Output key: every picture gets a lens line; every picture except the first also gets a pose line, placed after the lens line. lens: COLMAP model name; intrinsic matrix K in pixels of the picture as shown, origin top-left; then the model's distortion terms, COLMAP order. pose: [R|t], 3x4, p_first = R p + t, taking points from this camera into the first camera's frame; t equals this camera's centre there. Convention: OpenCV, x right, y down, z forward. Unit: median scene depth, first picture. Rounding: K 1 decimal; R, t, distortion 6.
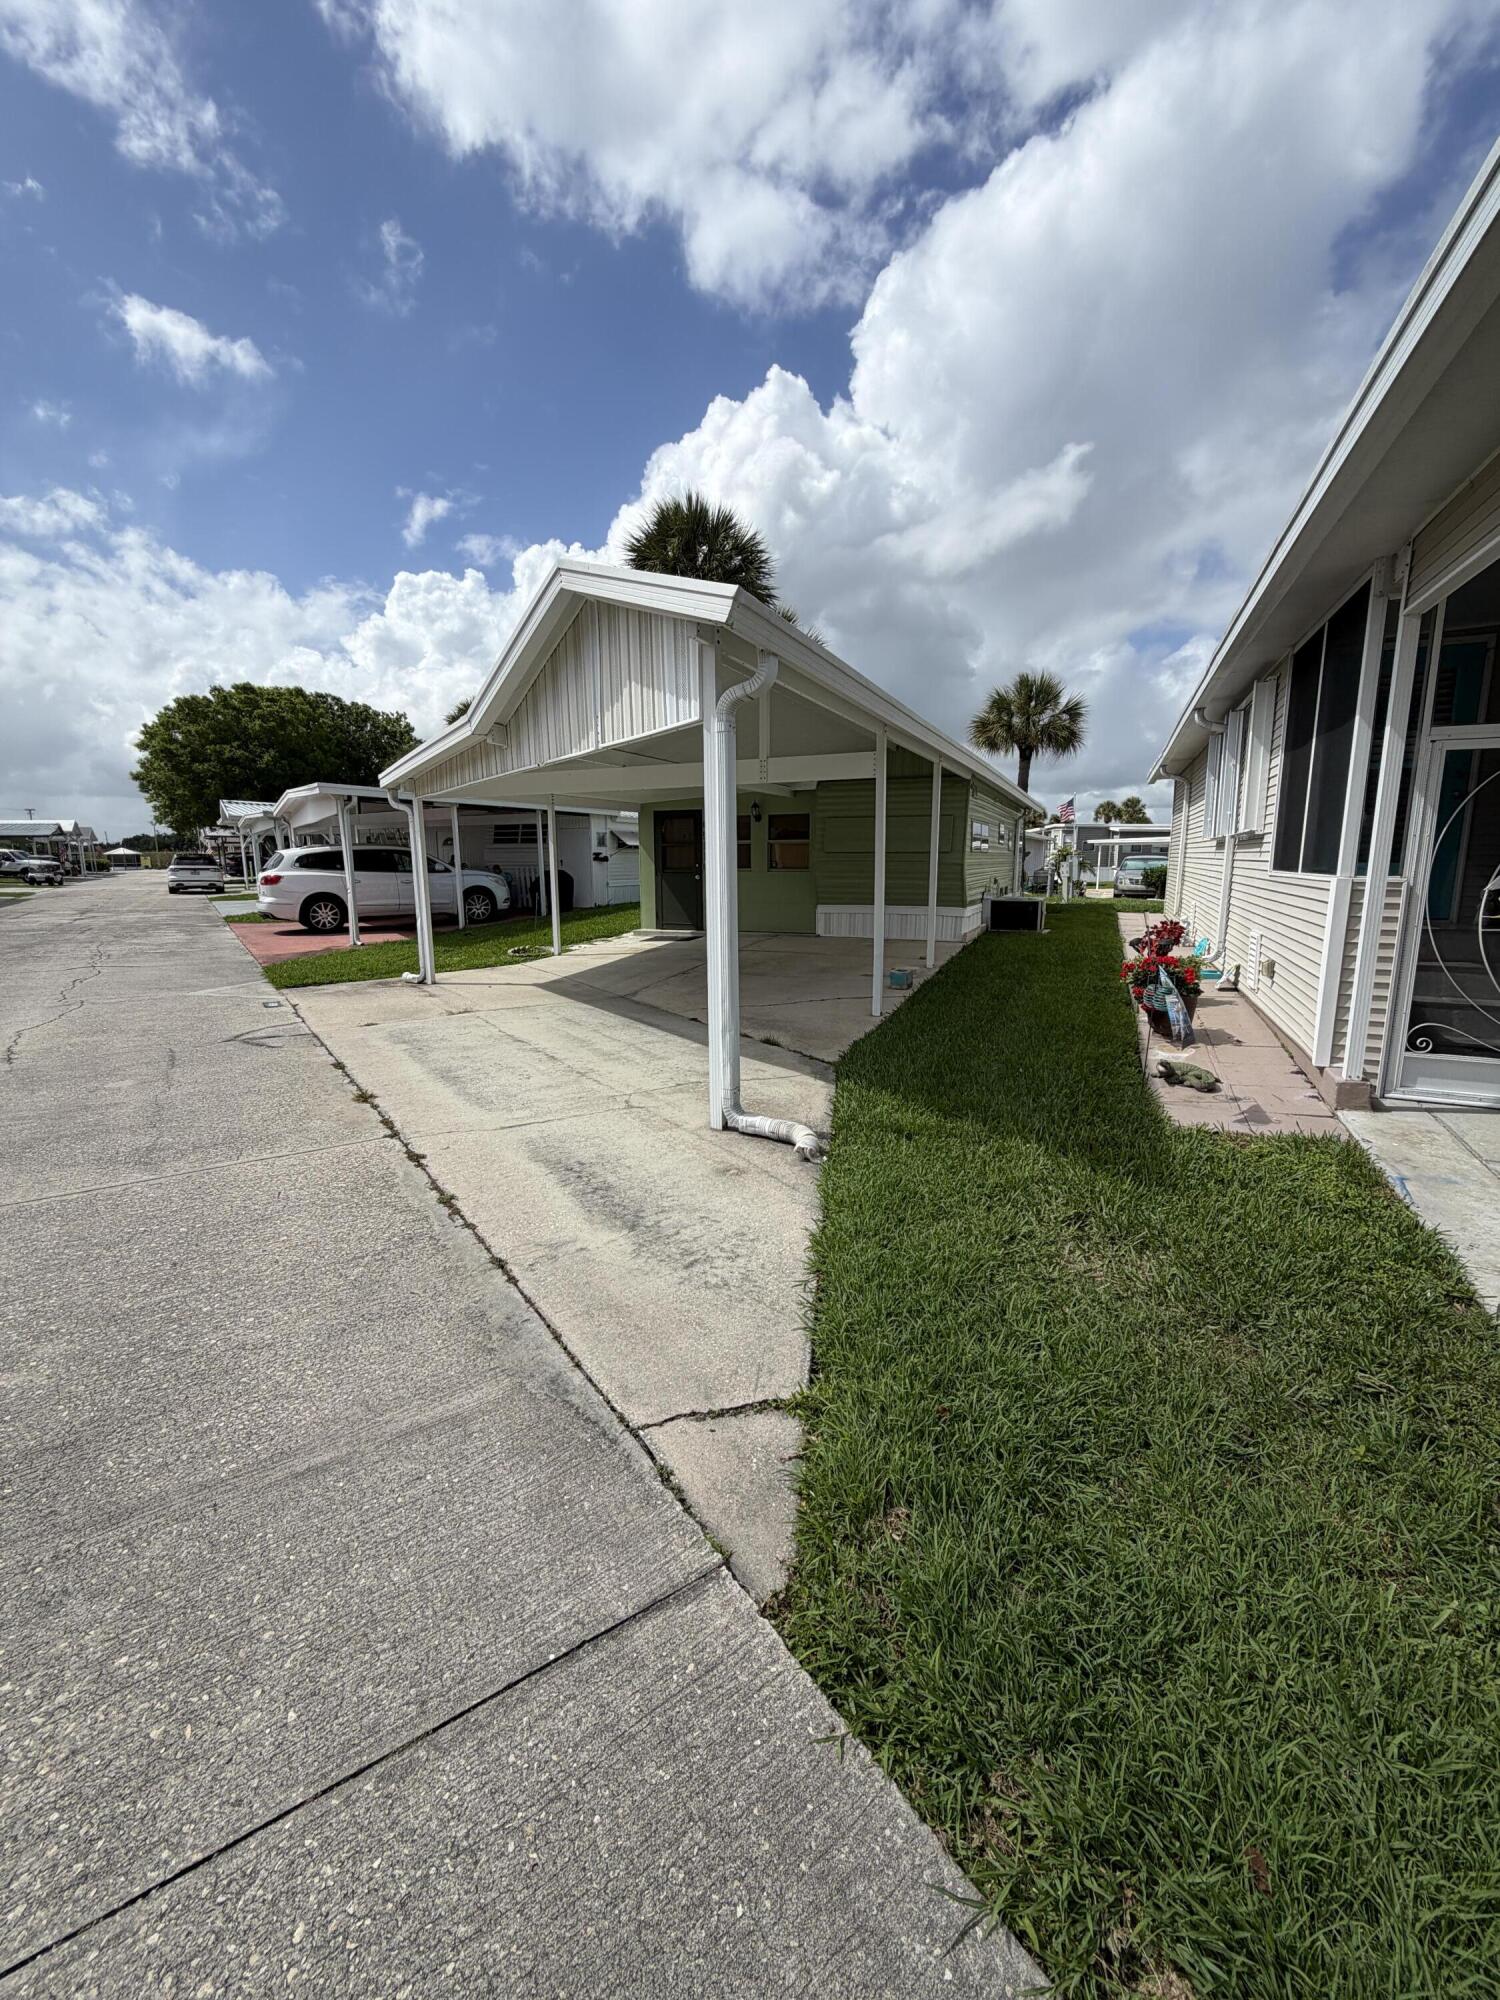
lens RADIAL K [[795.5, 0, 751.2], [0, 795.5, 992.8], [0, 0, 1]] dist [-0.002427, 0.000347]
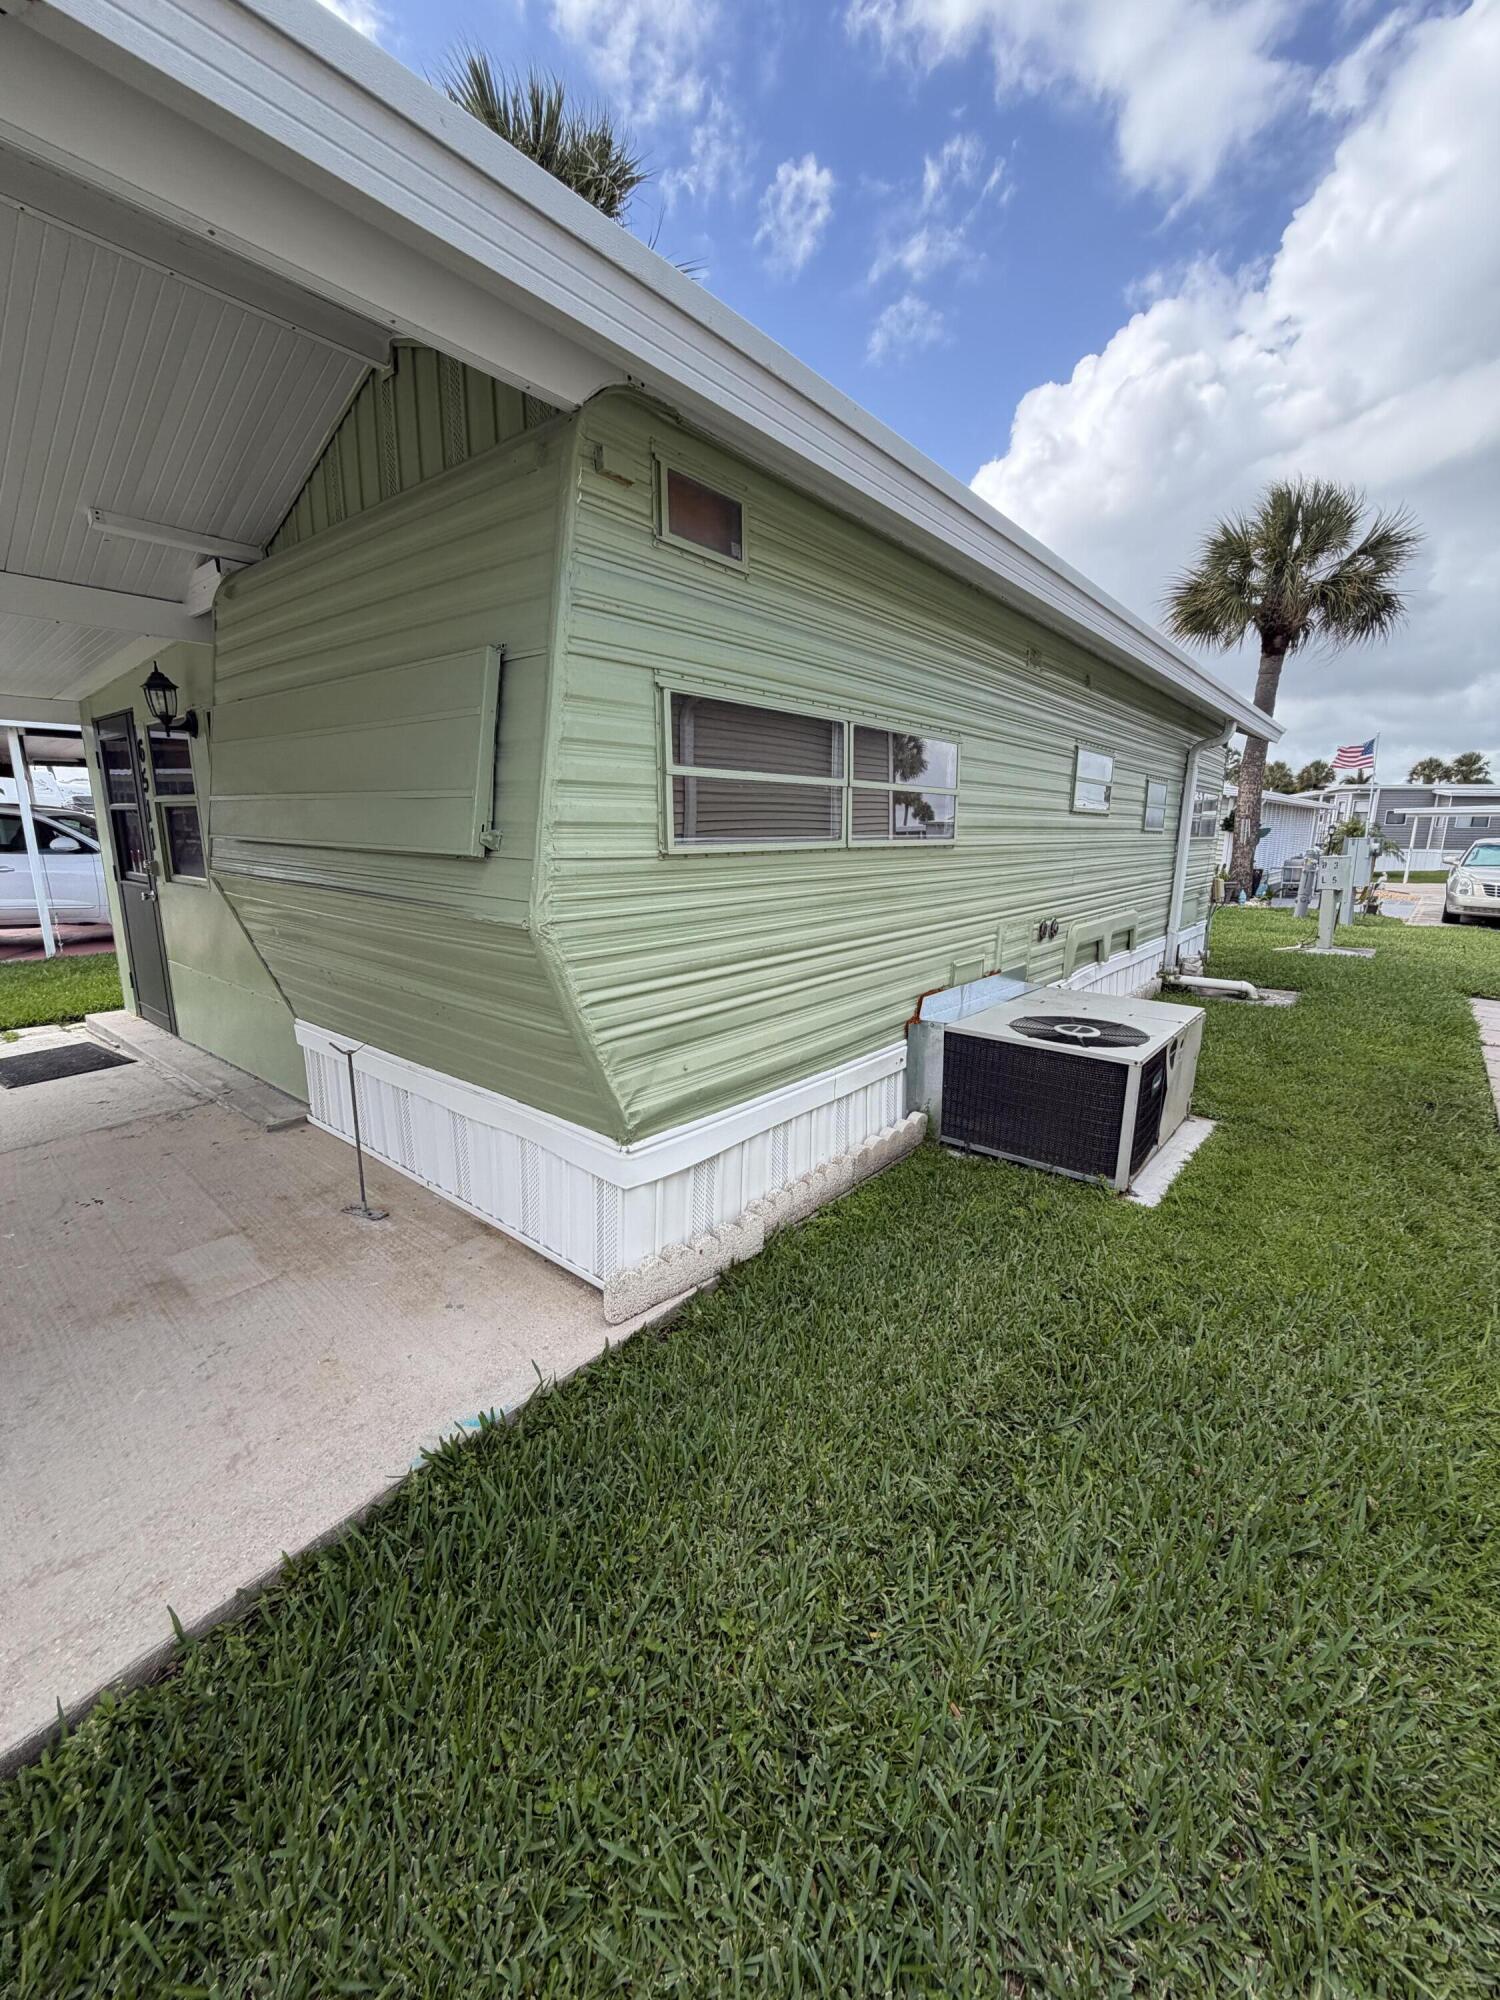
lens RADIAL K [[795.5, 0, 751.2], [0, 795.5, 992.8], [0, 0, 1]] dist [-0.002427, 0.000347]
pose [[0.962586, 0.068042, -0.262296, 0.161766], [-0.057160, 0.997166, 0.048906, -0.072061], [0.264881, -0.032083, 0.963747, 0.382838]]
